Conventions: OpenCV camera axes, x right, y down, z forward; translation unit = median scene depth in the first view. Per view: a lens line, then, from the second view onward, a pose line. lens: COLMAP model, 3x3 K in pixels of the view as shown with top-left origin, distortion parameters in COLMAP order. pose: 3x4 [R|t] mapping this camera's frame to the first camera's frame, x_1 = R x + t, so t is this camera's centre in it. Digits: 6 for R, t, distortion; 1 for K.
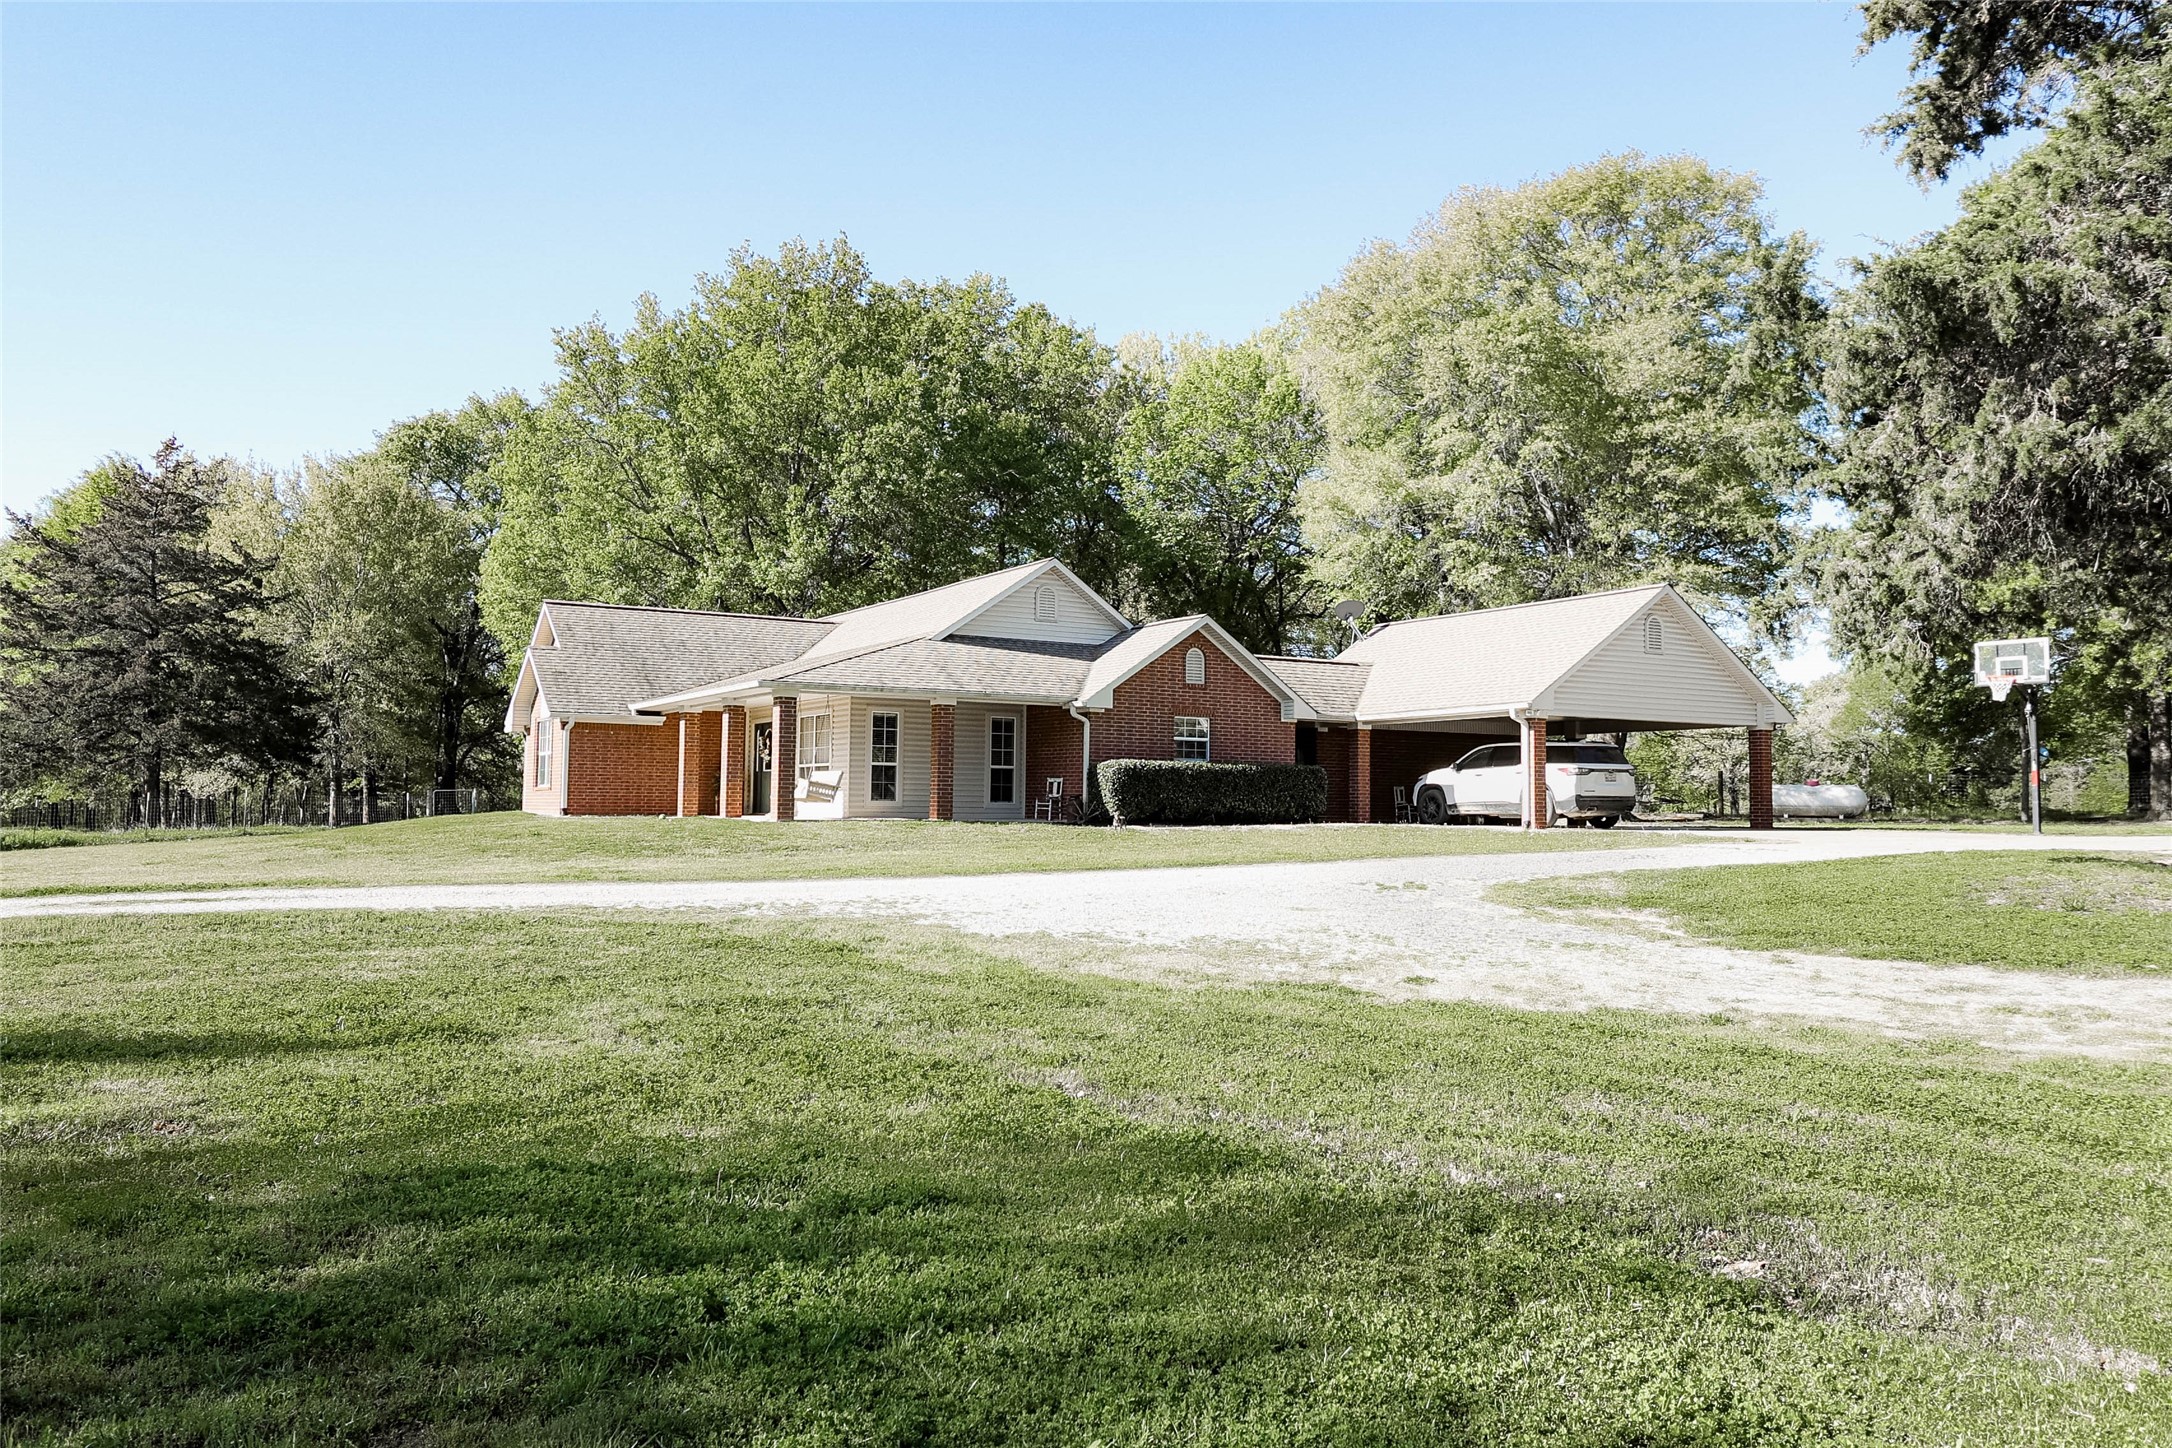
lens RADIAL K [[1624.4, 0, 1094.7], [0, 1624.4, 687.3], [0, 0, 1]] dist [0.007669, -0.006445]
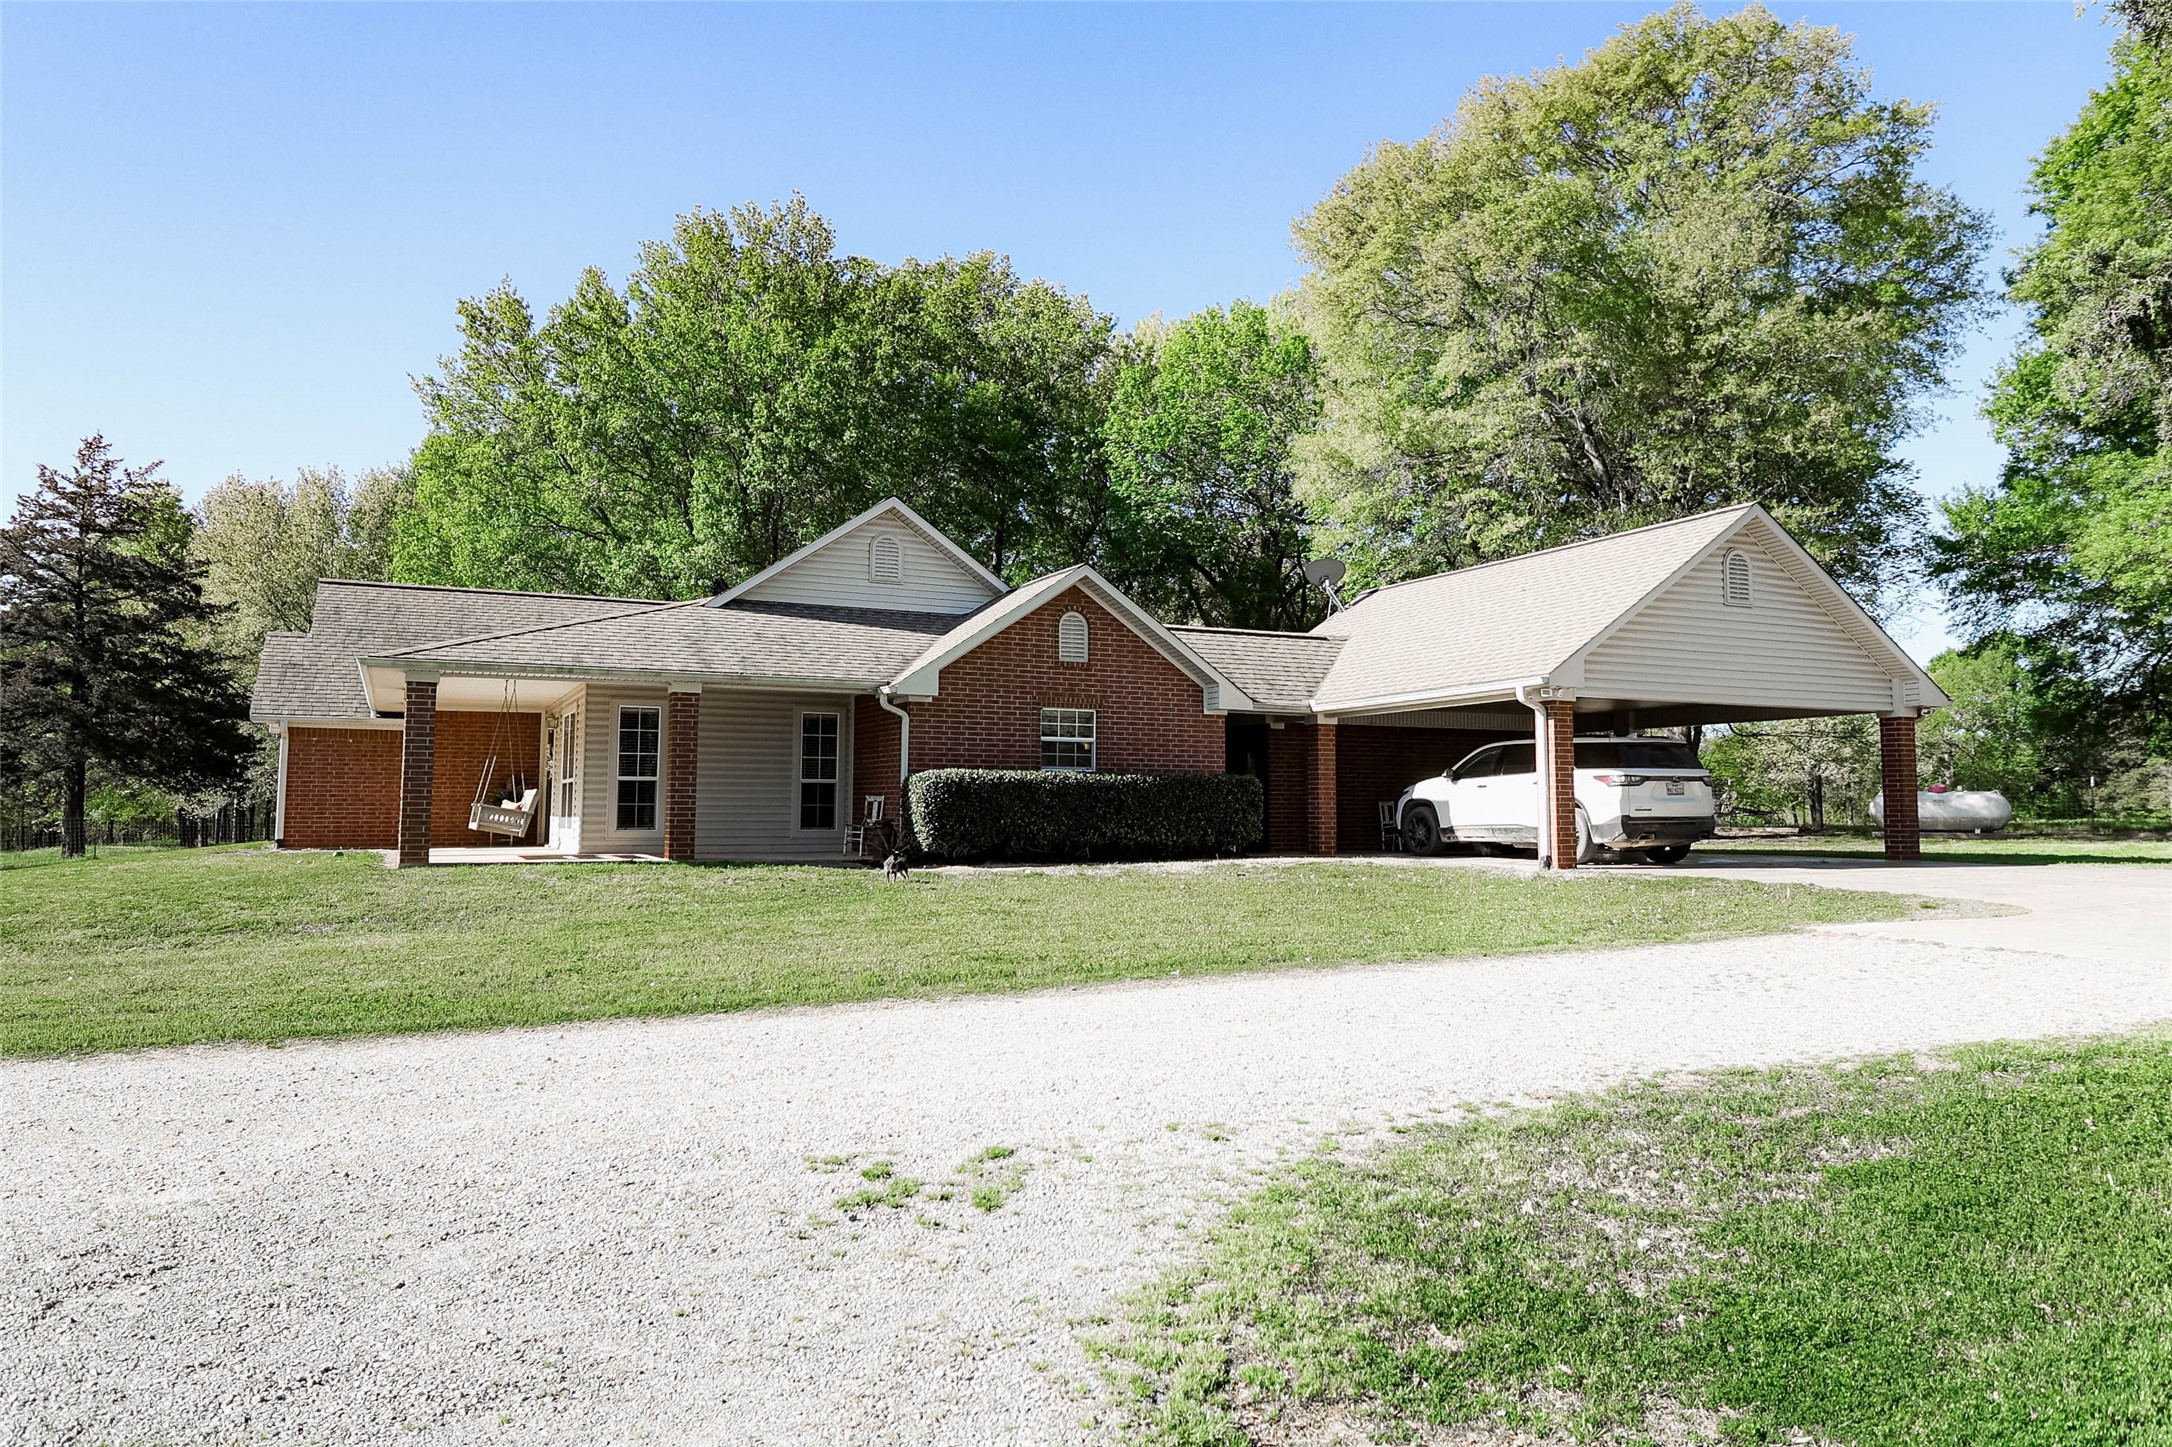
lens RADIAL K [[1439.7, 0, 1086.8], [0, 1439.7, 686.6], [0, 0, 1]] dist [-0.001287, -0.000095]
pose [[0.996073, -0.014570, -0.087326, 0.141424], [0.013480, 0.999824, -0.013057, 0.019510], [0.087501, 0.011829, 0.996094, 0.427372]]
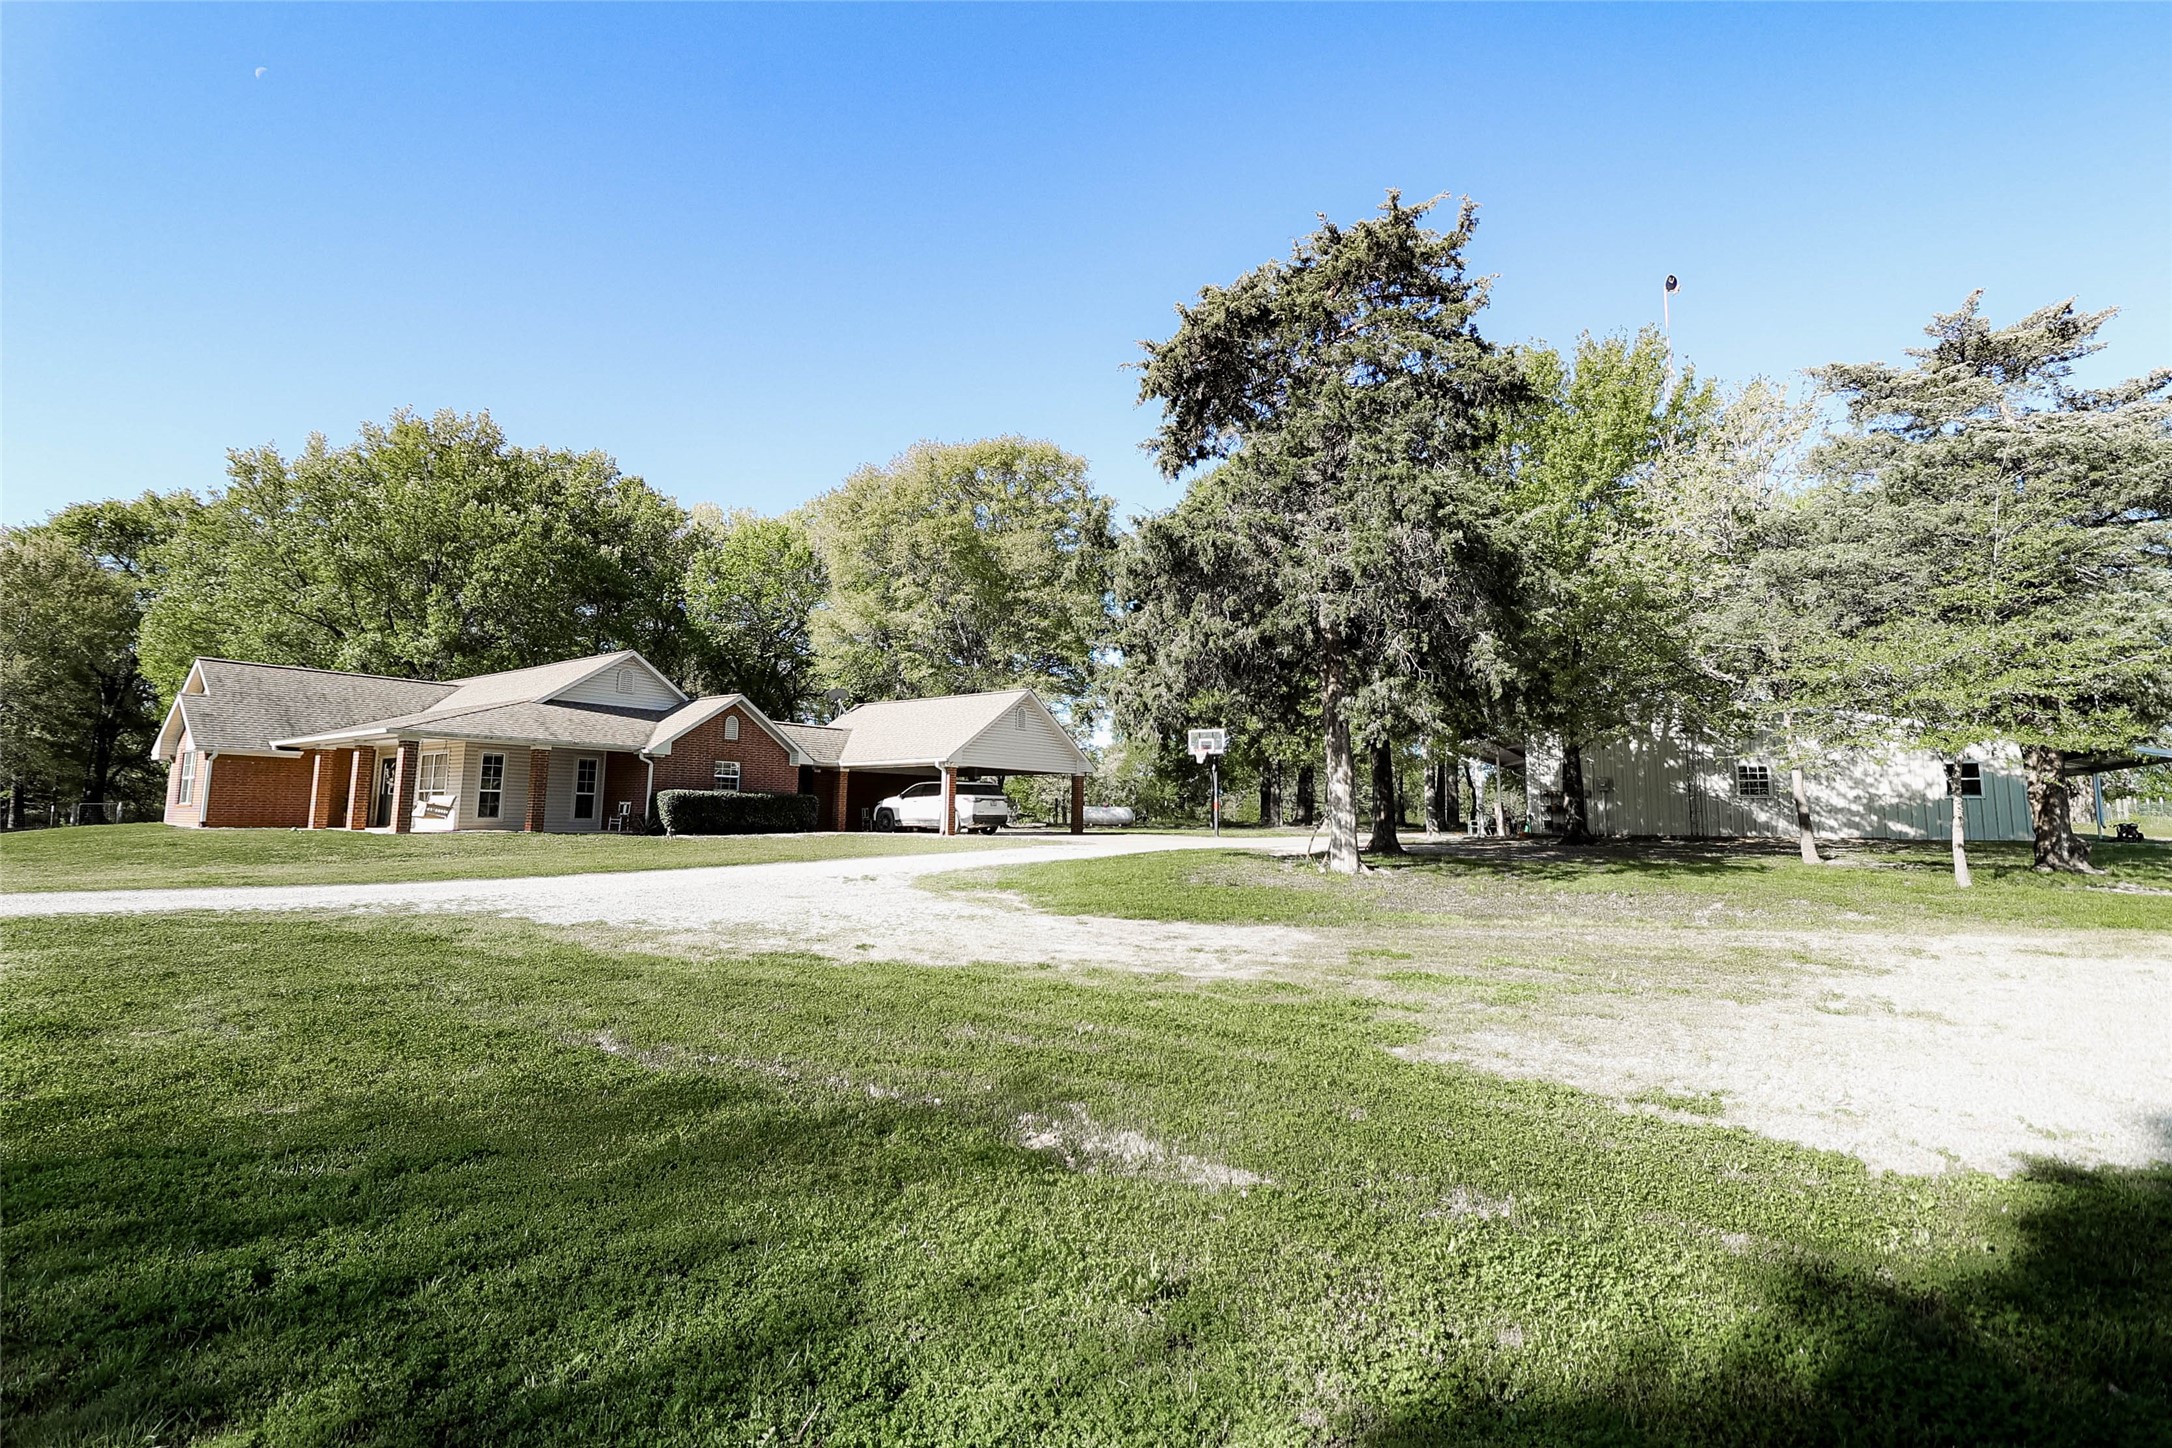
lens RADIAL K [[1013.5, 0, 1094.4], [0, 1013.5, 681.0], [0, 0, 1]] dist [-0.001612, -0.013138]
pose [[0.919923, 0.052266, 0.388601, 0.004401], [-0.029230, 0.997460, -0.064959, -0.005811], [-0.391009, 0.048399, 0.919114, 0.004289]]
